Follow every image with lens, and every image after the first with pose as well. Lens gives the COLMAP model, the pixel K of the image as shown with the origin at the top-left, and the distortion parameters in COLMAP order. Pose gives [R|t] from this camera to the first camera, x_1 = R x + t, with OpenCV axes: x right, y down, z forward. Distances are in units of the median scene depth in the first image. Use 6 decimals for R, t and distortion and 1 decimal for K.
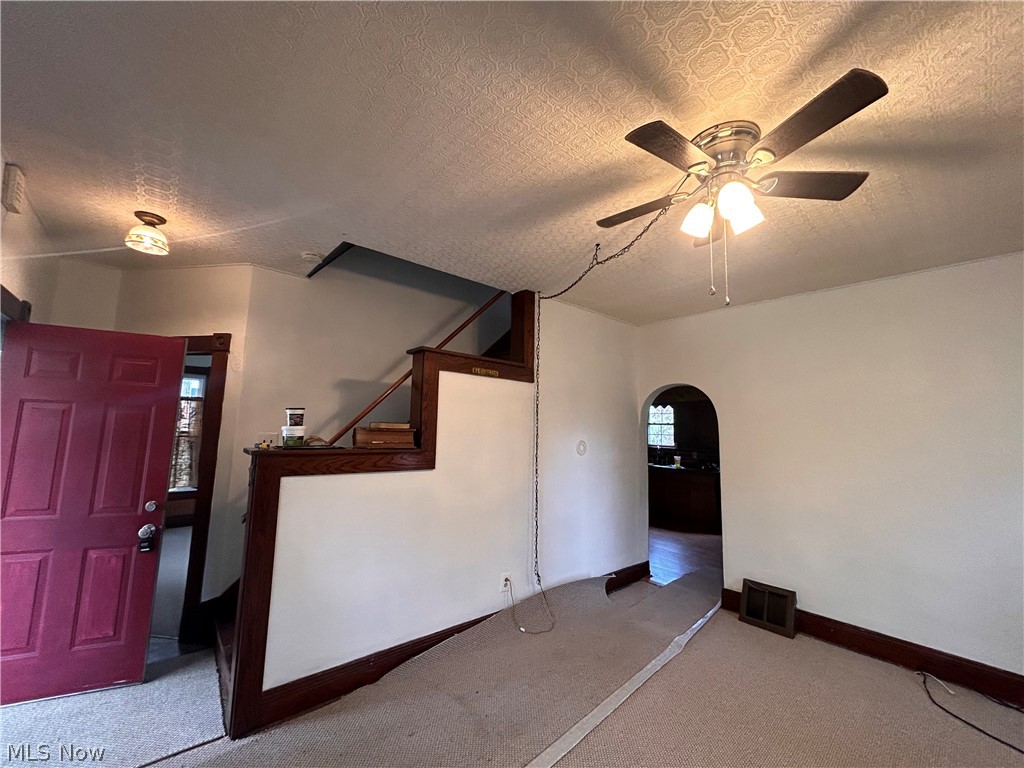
lens RADIAL K [[416.8, 0, 506.9], [0, 416.8, 382.9], [0, 0, 1]] dist [0.003773, 0.001215]
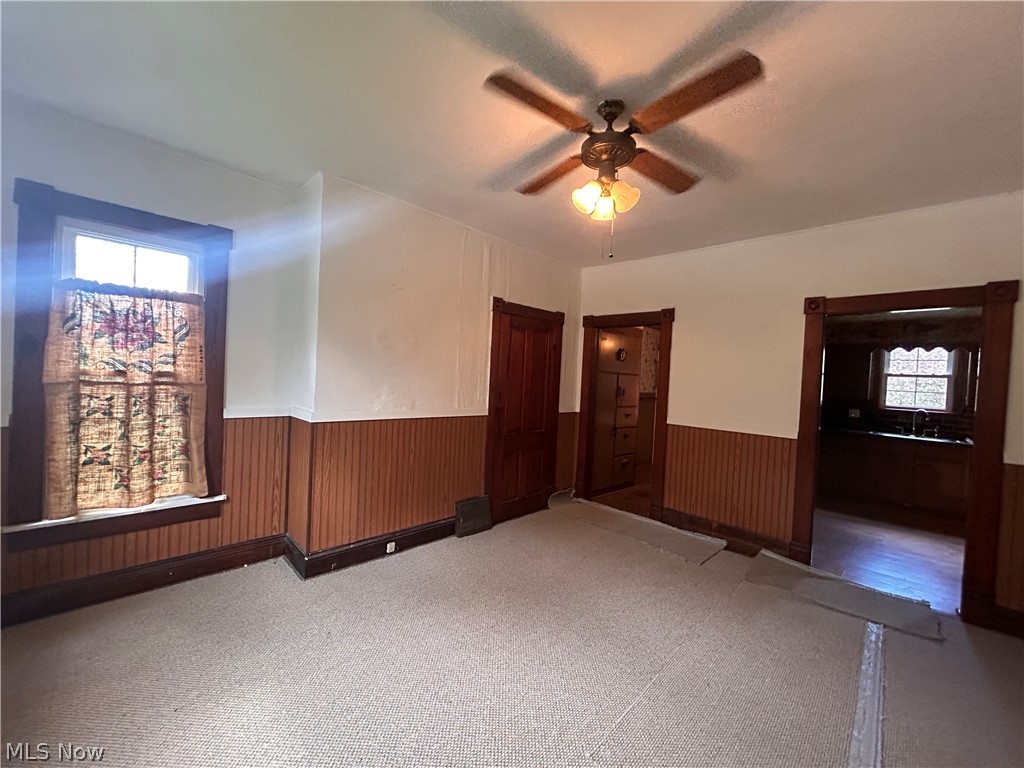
lens RADIAL K [[416.8, 0, 514.7], [0, 416.8, 382.0], [0, 0, 1]] dist [0.003773, 0.001215]
pose [[0.996074, 0.022371, 0.085656, -0.070966], [-0.033940, 0.990115, 0.136089, 0.008716], [-0.081765, -0.138462, 0.986987, 0.085873]]
